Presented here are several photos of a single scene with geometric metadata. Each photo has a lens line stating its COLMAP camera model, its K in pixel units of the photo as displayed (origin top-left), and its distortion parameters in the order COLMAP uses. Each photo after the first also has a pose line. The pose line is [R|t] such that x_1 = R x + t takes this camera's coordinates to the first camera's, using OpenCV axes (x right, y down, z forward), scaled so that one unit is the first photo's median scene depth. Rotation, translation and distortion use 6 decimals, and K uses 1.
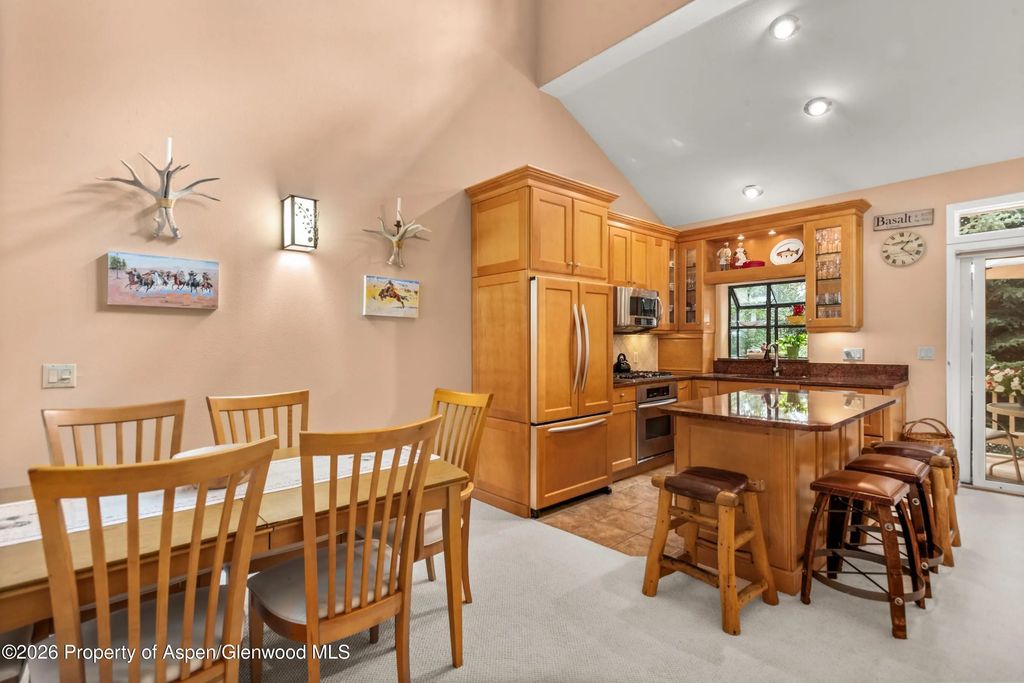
lens RADIAL K [[481.7, 0, 516.7], [0, 481.7, 345.8], [0, 0, 1]] dist [0.018496, -0.005158]
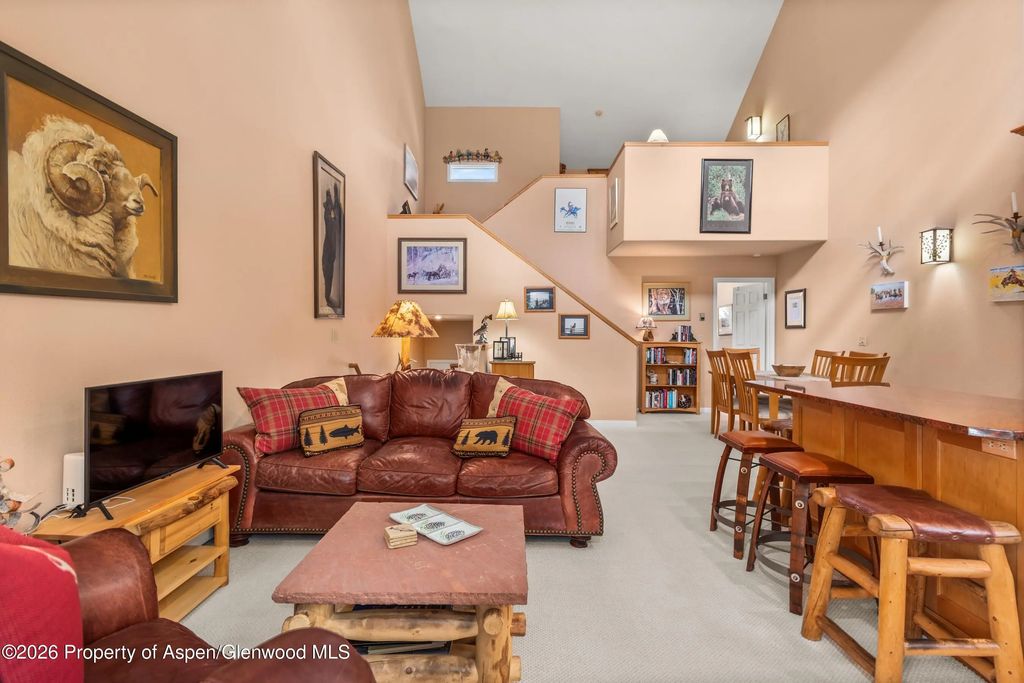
lens RADIAL K [[481.7, 0, 506.2], [0, 481.7, 334.2], [0, 0, 1]] dist [0.018496, -0.005158]
pose [[-0.684034, 0.001699, -0.729448, 1.243612], [-0.006805, 0.999939, 0.008710, 0.011497], [0.729418, 0.010922, -0.683981, 0.855653]]
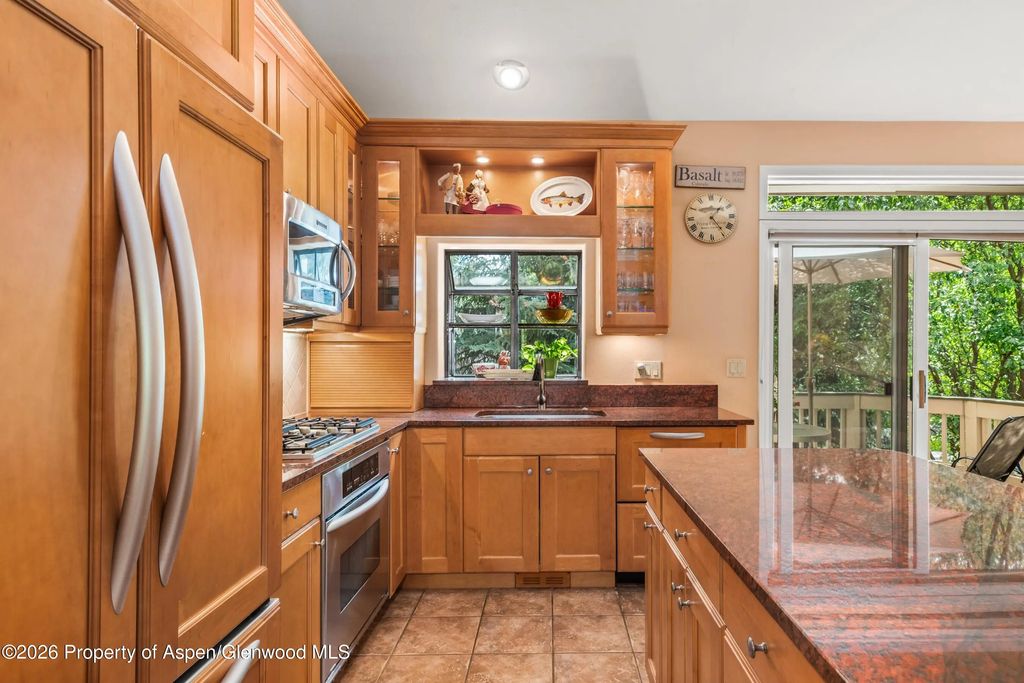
lens RADIAL K [[559.6, 0, 563.2], [0, 559.6, 351.9], [0, 0, 1]] dist [0.009108, 0.000224]
pose [[0.667609, 0.011551, 0.744422, 0.074231], [-0.006607, 0.999932, -0.009591, -0.000468], [-0.744483, 0.001484, 0.667640, 0.727349]]
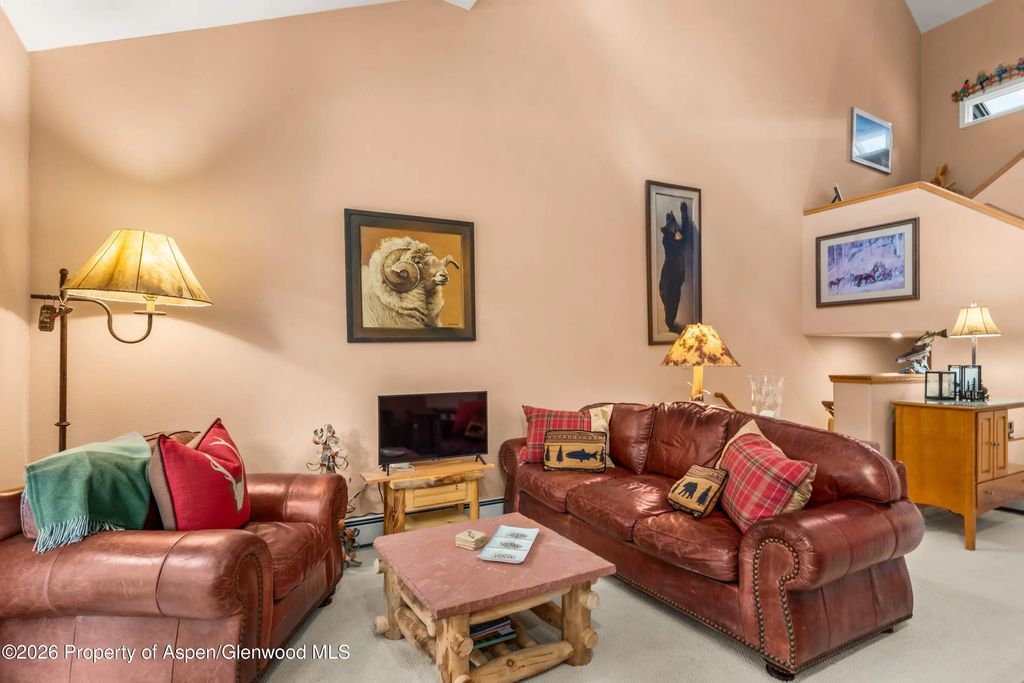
lens RADIAL K [[509.7, 0, 488.1], [0, 509.7, 355.8], [0, 0, 1]] dist [0.014595, 0.000144]
pose [[-0.974728, 0.008717, 0.223225, 0.831027], [0.010309, 0.999929, 0.005965, 0.000839], [-0.223157, 0.008115, -0.974749, 1.014416]]
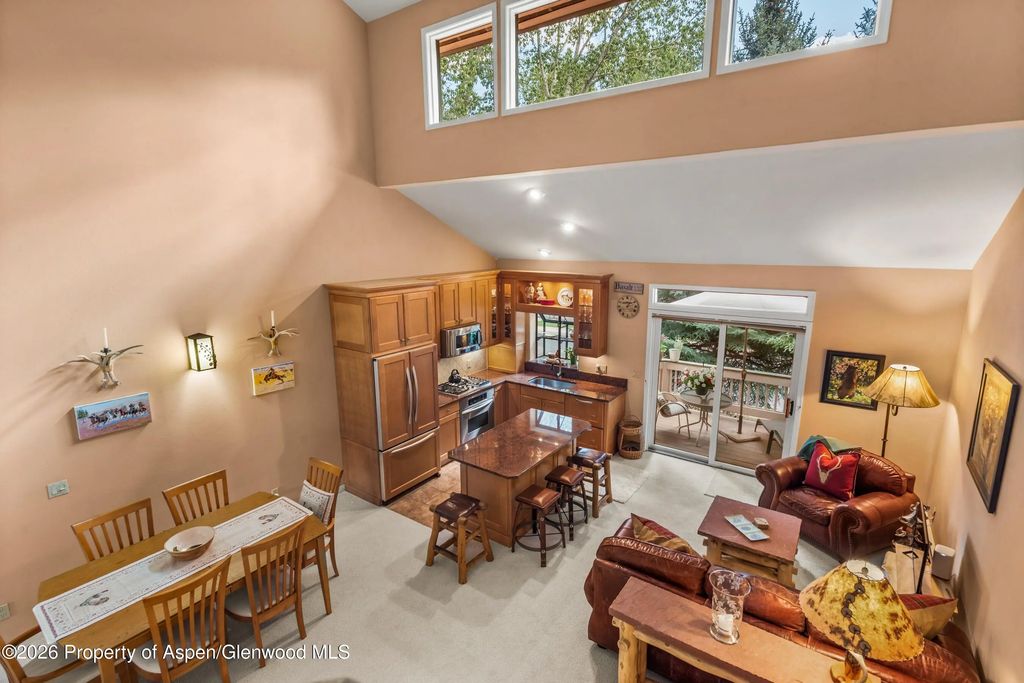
lens RADIAL K [[481.7, 0, 513.7], [0, 481.7, 339.8], [0, 0, 1]] dist [0.018496, -0.005158]
pose [[0.978576, -0.043828, 0.201167, 0.147746], [0.003275, 0.980270, 0.197635, -0.464696], [-0.205860, -0.192742, 0.959413, -0.480926]]
